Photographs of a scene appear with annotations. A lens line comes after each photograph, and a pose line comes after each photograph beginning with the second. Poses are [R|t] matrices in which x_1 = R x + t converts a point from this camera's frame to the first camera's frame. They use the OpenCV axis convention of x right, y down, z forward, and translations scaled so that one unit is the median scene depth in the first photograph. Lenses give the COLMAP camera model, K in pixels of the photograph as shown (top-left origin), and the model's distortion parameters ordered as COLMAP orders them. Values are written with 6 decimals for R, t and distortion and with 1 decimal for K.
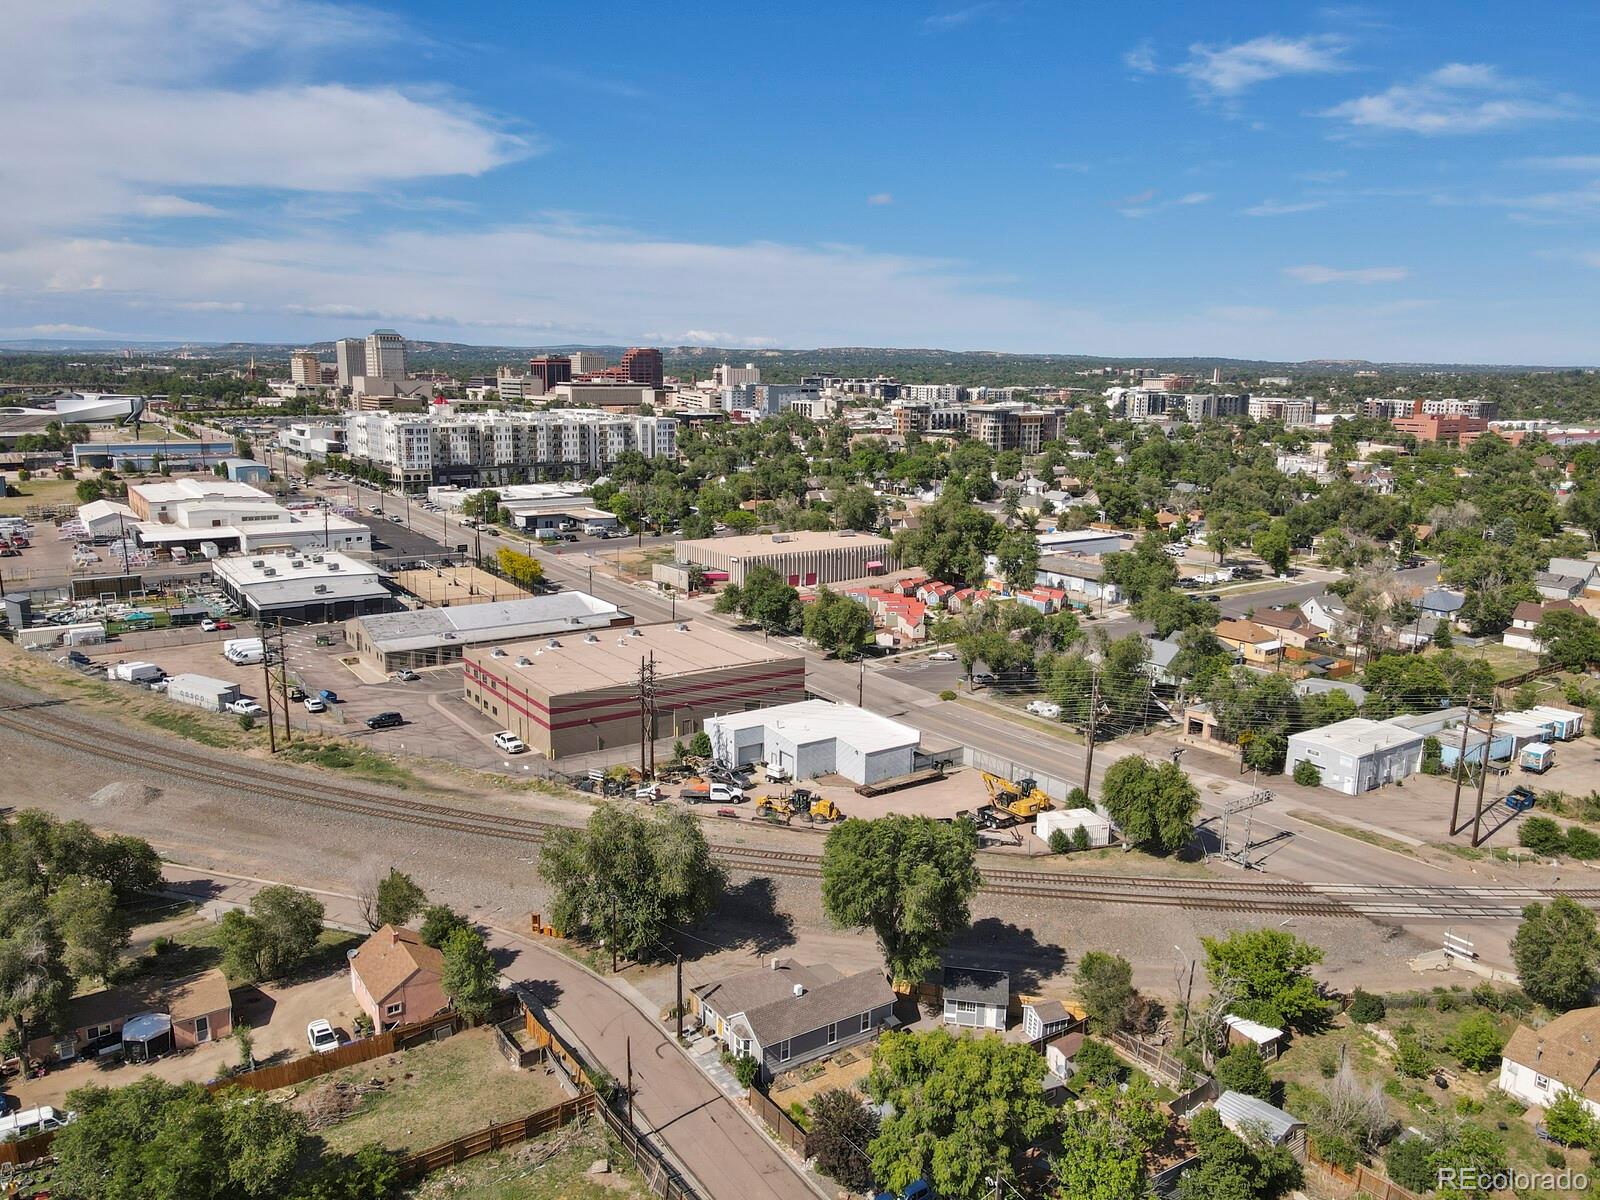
lens RADIAL K [[1173.6, 0, 805.5], [0, 1173.6, 605.4], [0, 0, 1]] dist [0.009871, 0.013096]
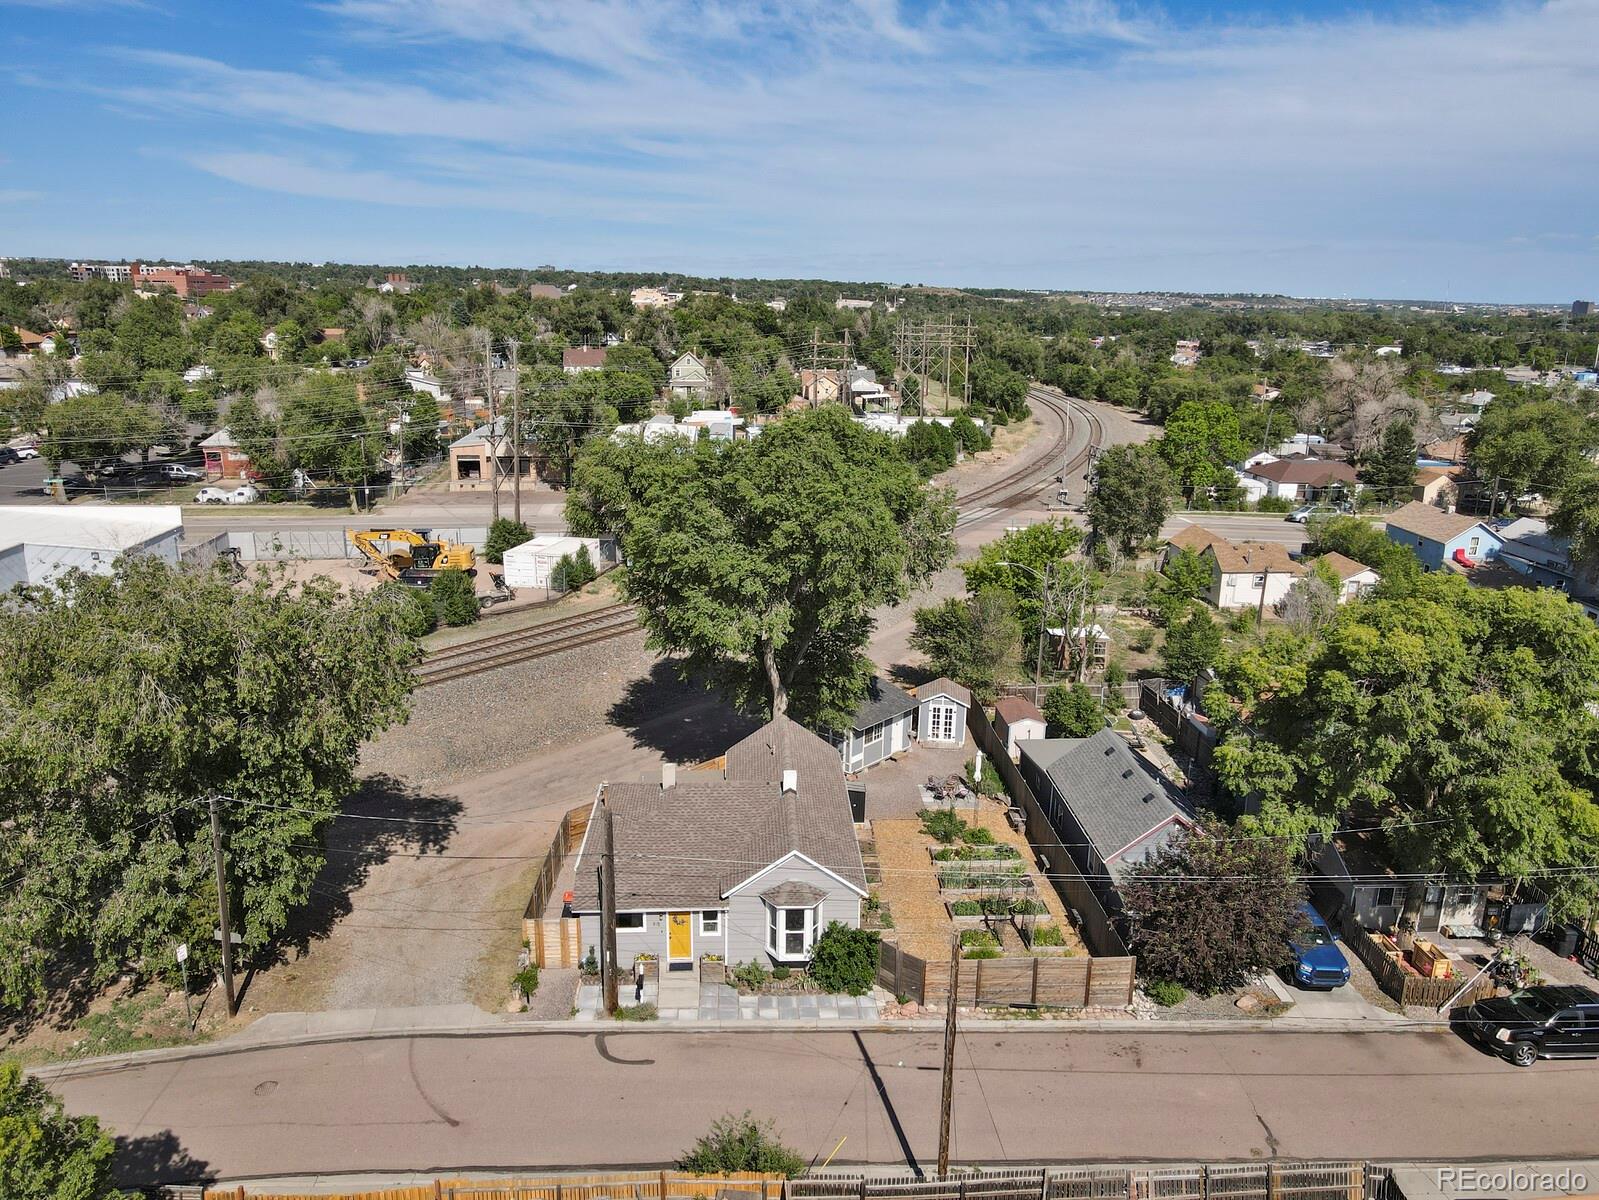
lens RADIAL K [[1183.5, 0, 802.0], [0, 1183.5, 575.9], [0, 0, 1]] dist [0.004398, 0.006340]
pose [[0.515924, -0.210209, 0.830442, -0.388100], [0.164530, 0.975692, 0.144760, 0.174191], [-0.840686, 0.061948, 0.537968, 0.725636]]
